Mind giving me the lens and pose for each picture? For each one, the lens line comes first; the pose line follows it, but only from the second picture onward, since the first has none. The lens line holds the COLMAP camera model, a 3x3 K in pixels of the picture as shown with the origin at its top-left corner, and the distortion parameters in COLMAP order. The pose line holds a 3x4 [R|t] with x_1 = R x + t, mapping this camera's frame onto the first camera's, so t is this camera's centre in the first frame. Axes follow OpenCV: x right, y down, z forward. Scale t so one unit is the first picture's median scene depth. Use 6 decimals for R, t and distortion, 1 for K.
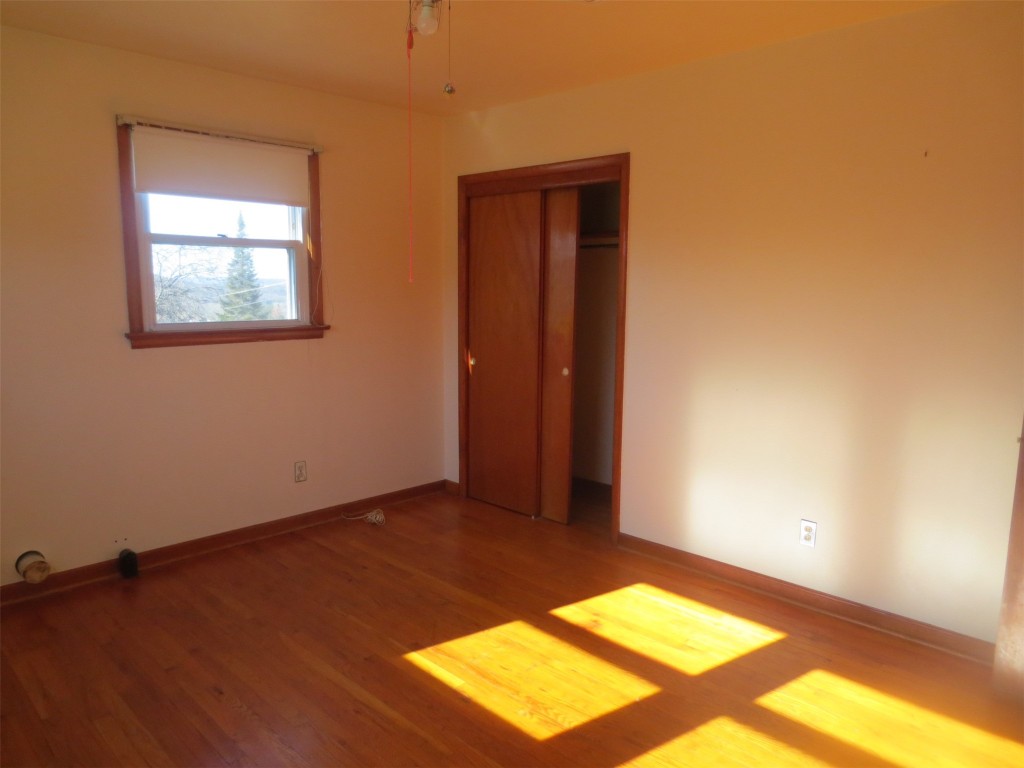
lens RADIAL K [[729.2, 0, 512.5], [0, 729.2, 385.2], [0, 0, 1]] dist [-0.017464, 0.010694]
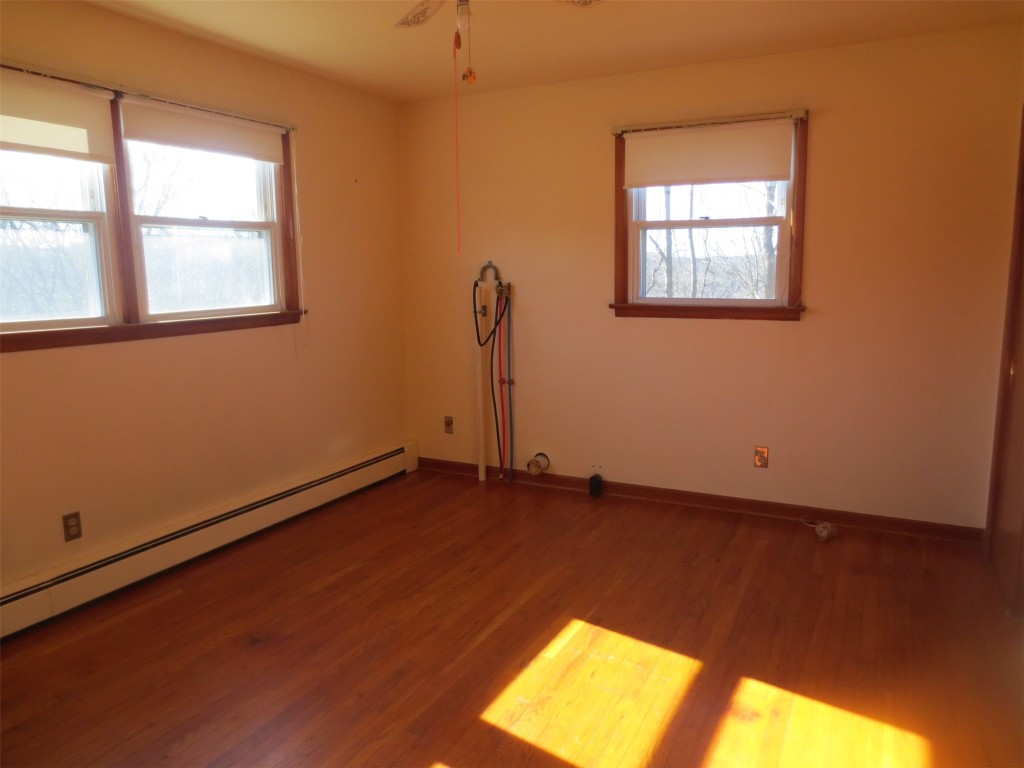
lens RADIAL K [[729.2, 0, 507.9], [0, 729.2, 380.0], [0, 0, 1]] dist [-0.017464, 0.010694]
pose [[0.304138, 0.136986, -0.942727, 0.596021], [-0.120106, 0.987224, 0.104704, -0.050639], [0.945026, 0.081382, 0.316706, 0.435590]]
